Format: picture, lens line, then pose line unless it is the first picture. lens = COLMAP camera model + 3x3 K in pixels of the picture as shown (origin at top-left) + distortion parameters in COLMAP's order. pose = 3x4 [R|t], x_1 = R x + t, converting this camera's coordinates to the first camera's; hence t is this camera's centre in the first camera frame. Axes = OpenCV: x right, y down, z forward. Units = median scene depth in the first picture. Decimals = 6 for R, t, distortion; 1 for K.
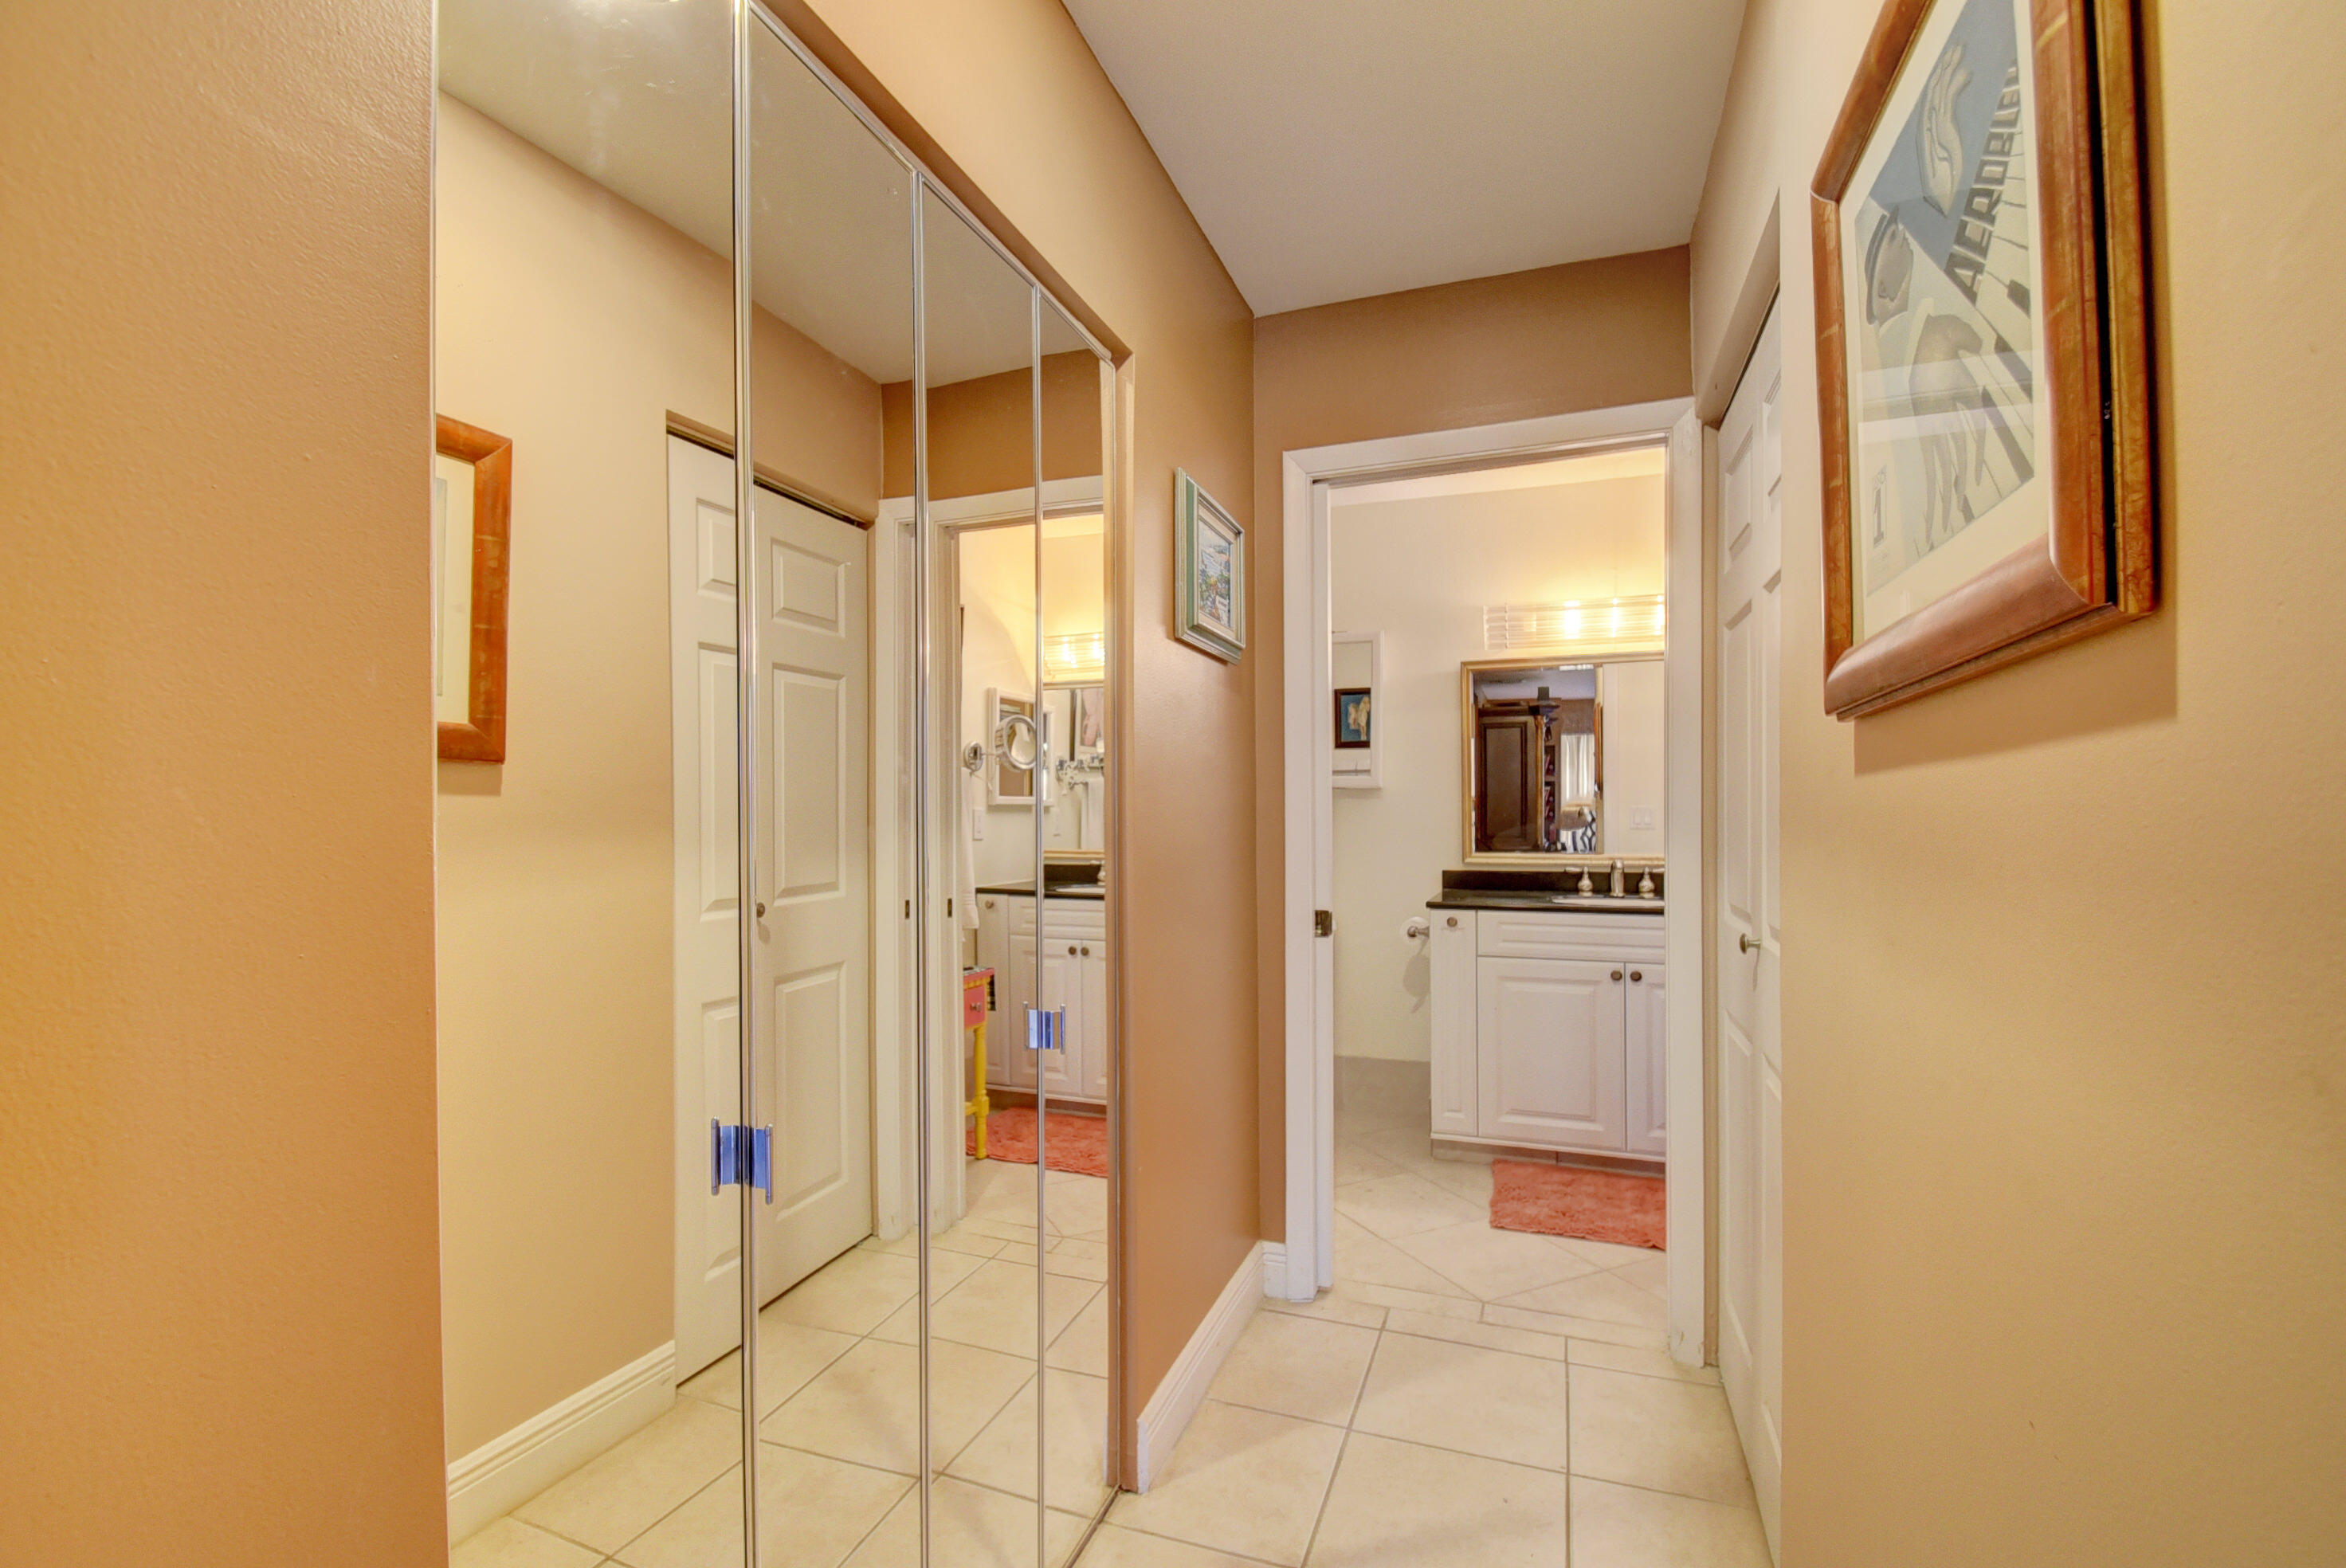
lens RADIAL K [[1037.7, 0, 1169.5], [0, 1037.7, 812.3], [0, 0, 1]] dist [0.001580, -0.008439]
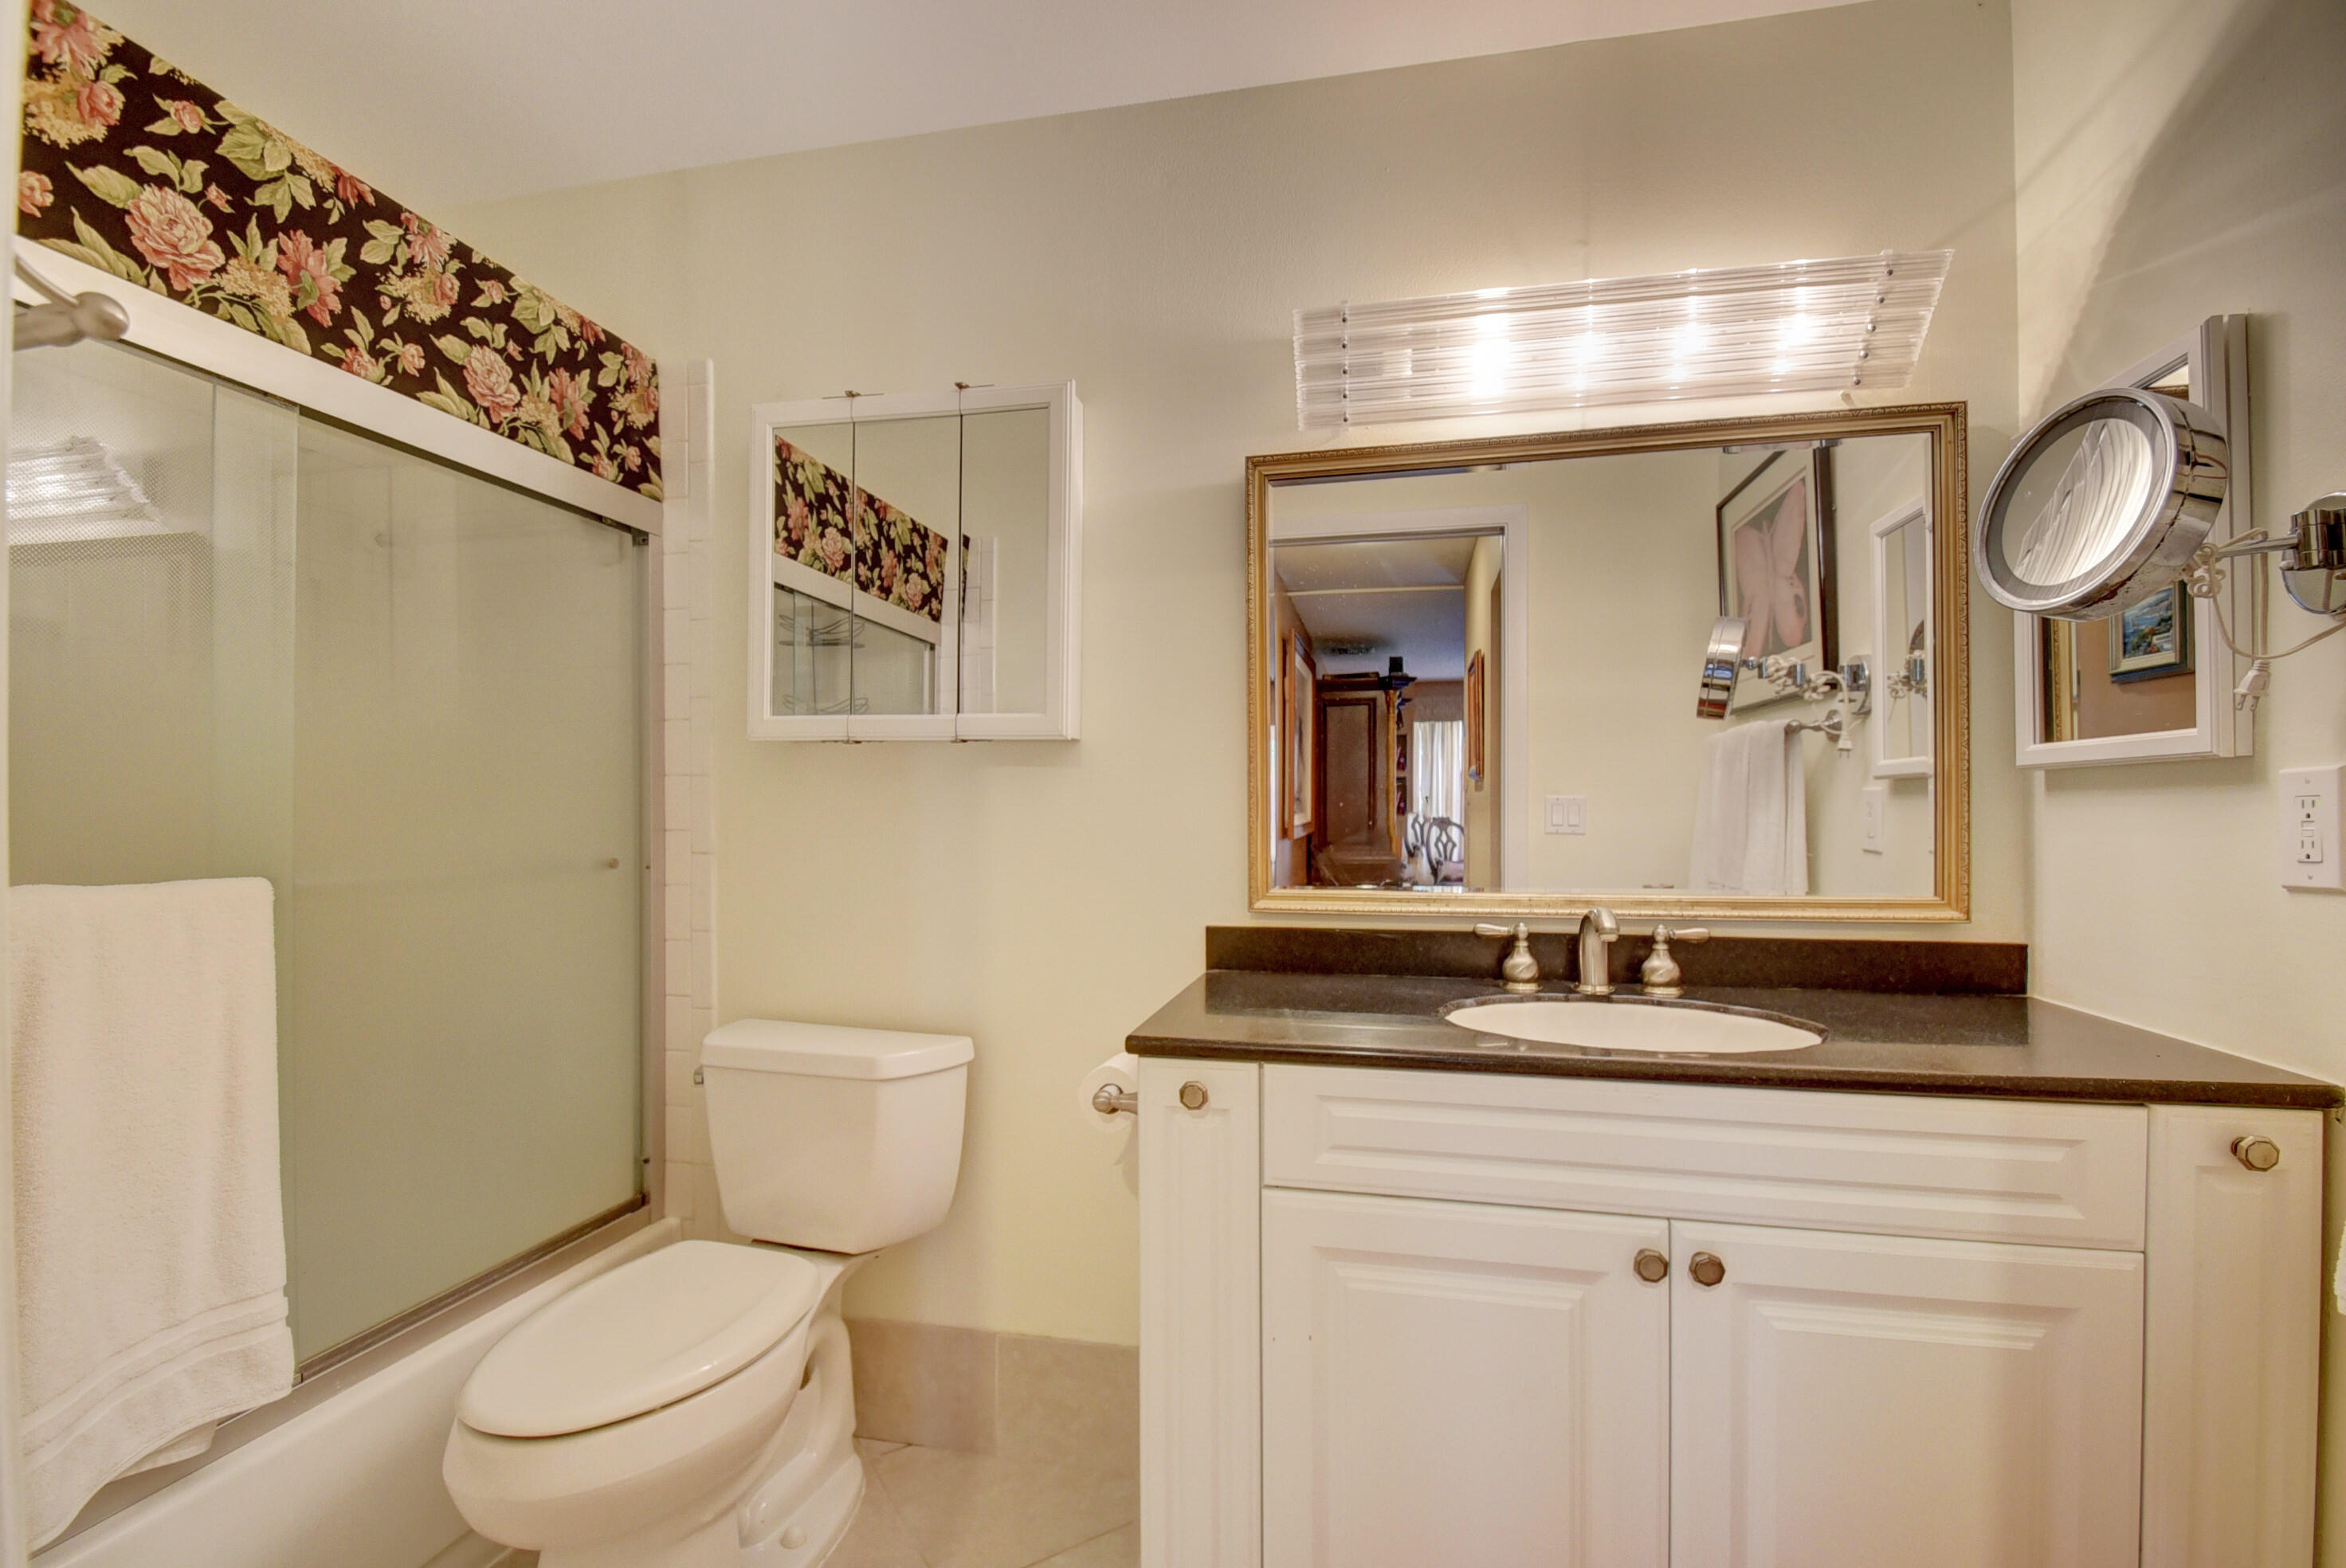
lens RADIAL K [[1037.7, 0, 1169.5], [0, 1037.7, 812.3], [0, 0, 1]] dist [0.001580, -0.008439]
pose [[0.990357, 0.002996, 0.138506, 0.190476], [-0.002356, 0.999986, -0.004780, 0.008869], [-0.138519, 0.004407, 0.990350, 0.574853]]
